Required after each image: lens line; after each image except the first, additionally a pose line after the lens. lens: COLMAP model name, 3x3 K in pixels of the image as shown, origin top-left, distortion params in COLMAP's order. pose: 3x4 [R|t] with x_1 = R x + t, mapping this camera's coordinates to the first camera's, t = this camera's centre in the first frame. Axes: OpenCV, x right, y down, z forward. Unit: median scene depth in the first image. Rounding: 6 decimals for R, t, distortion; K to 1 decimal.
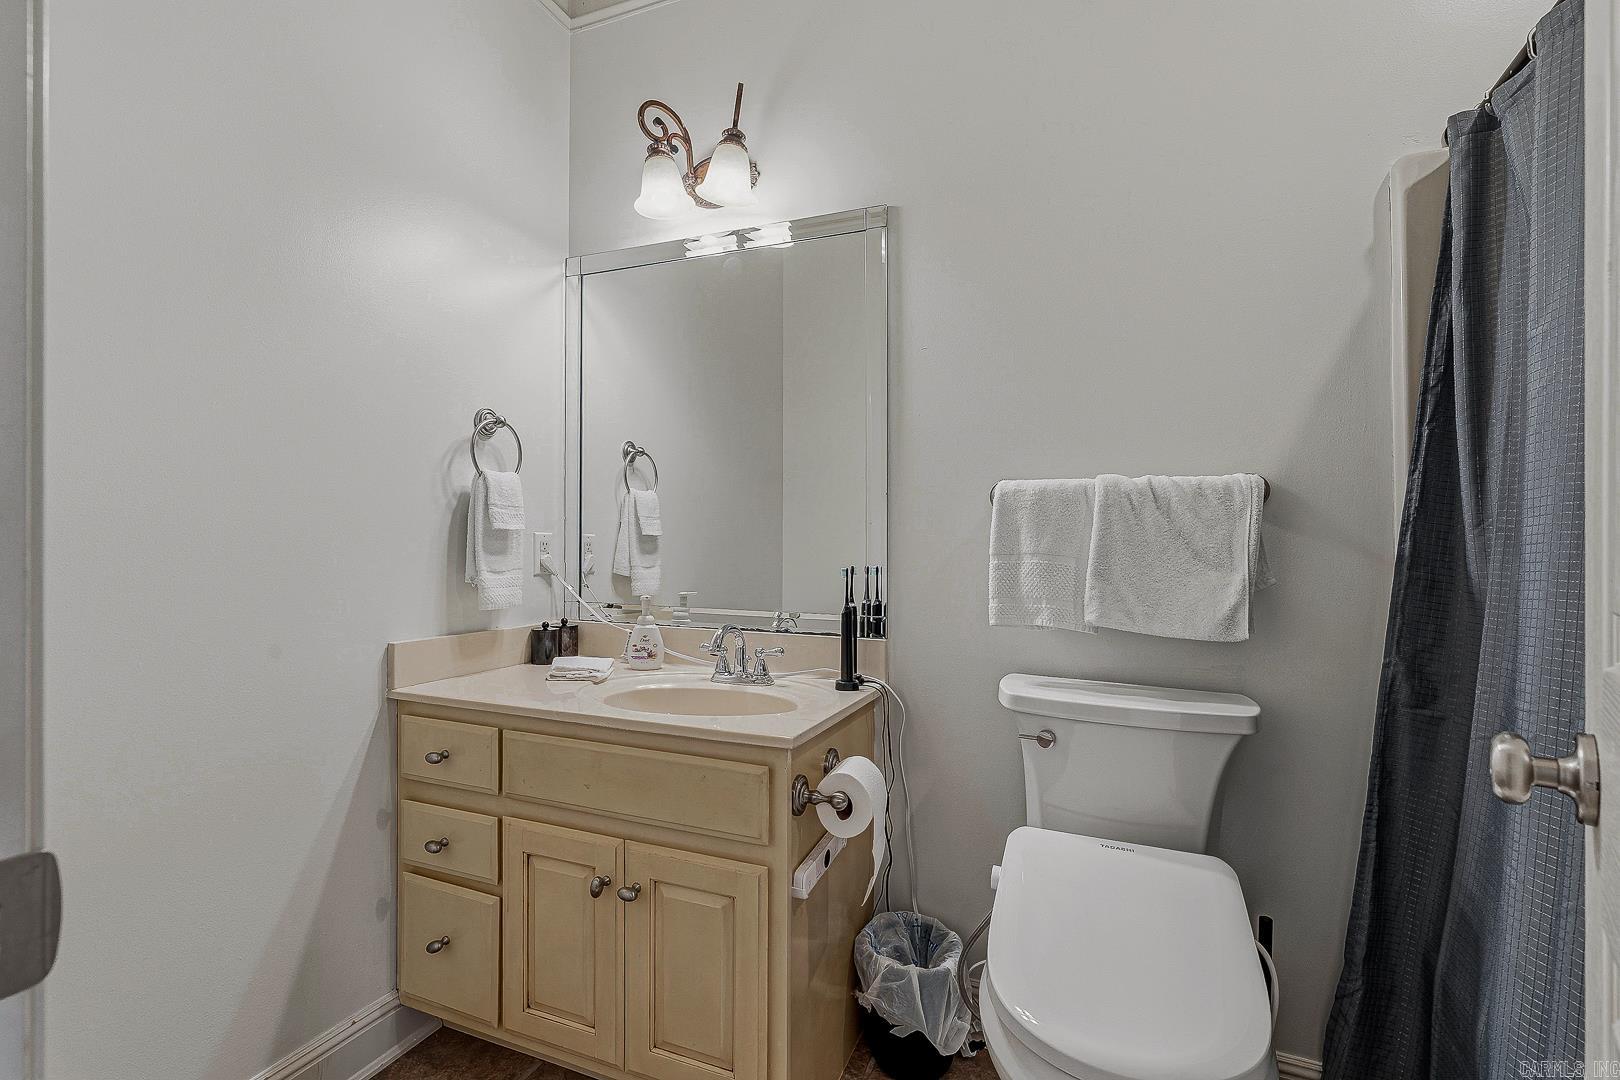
lens RADIAL K [[732.6, 0, 812.5], [0, 732.6, 550.6], [0, 0, 1]] dist [-0.007329, 0.003360]
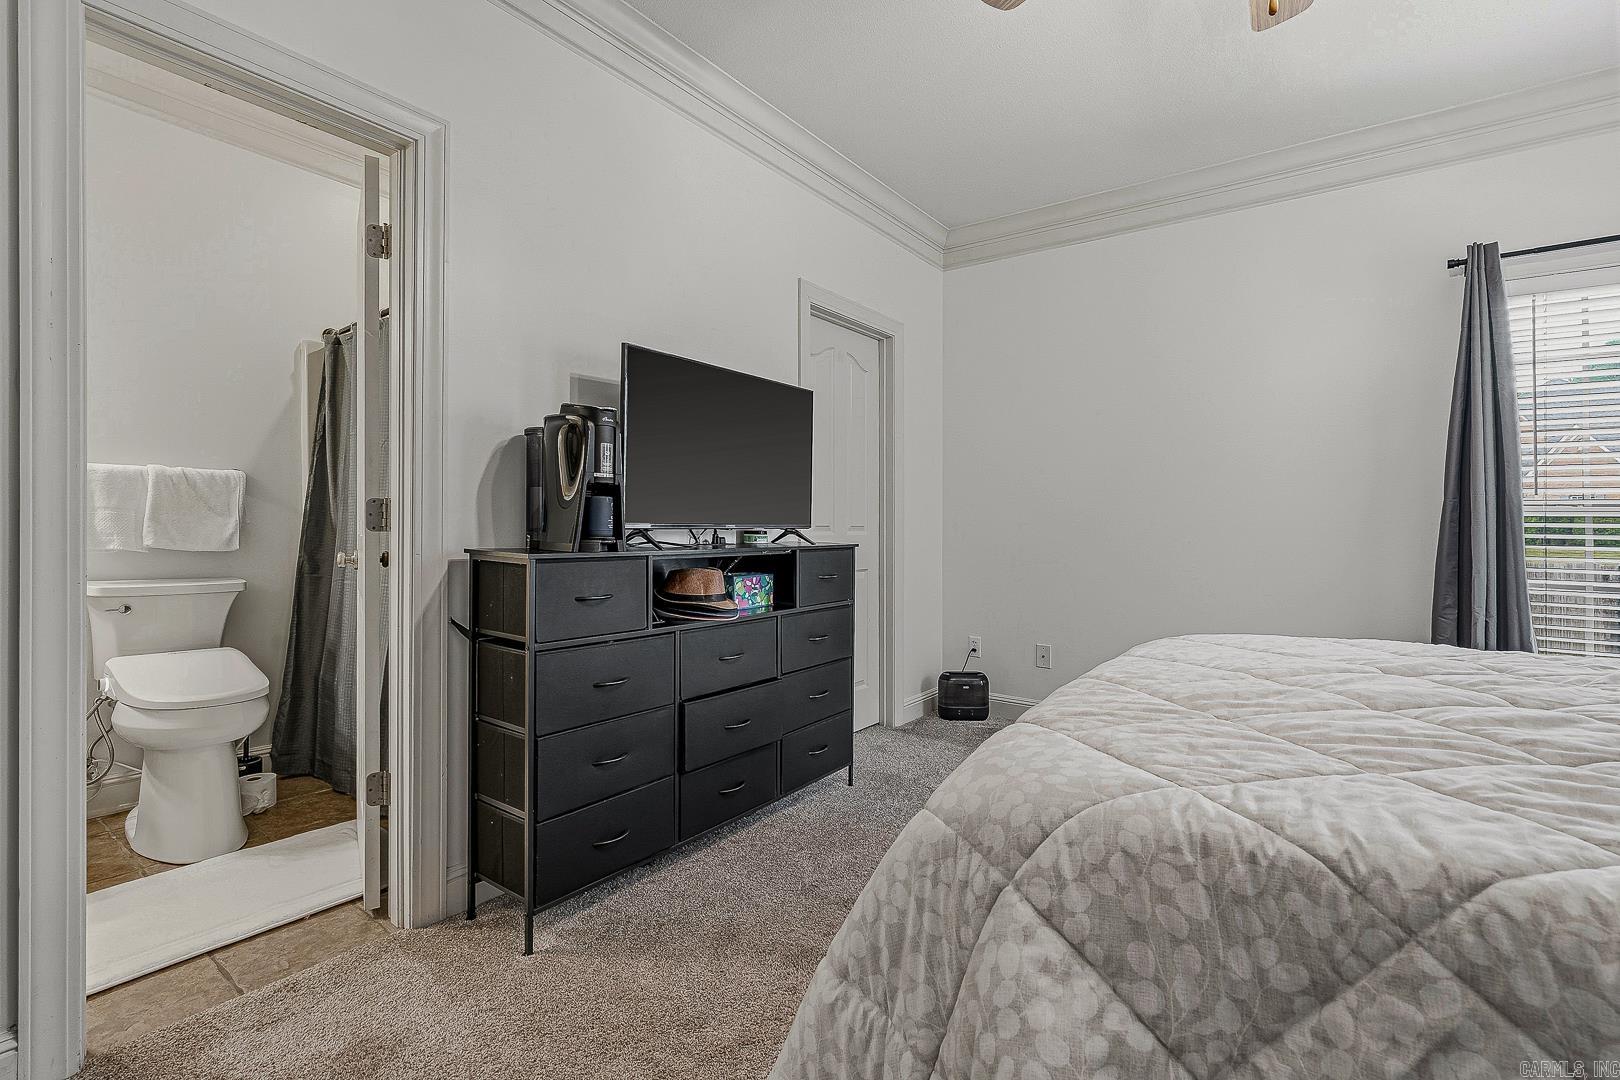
lens RADIAL K [[732.6, 0, 809.1], [0, 732.6, 522.3], [0, 0, 1]] dist [-0.007329, 0.003360]
pose [[0.253132, -0.011142, 0.967368, -1.031149], [-0.010948, 0.999837, 0.014381, -0.005080], [-0.967370, -0.014231, 0.252969, -1.132652]]
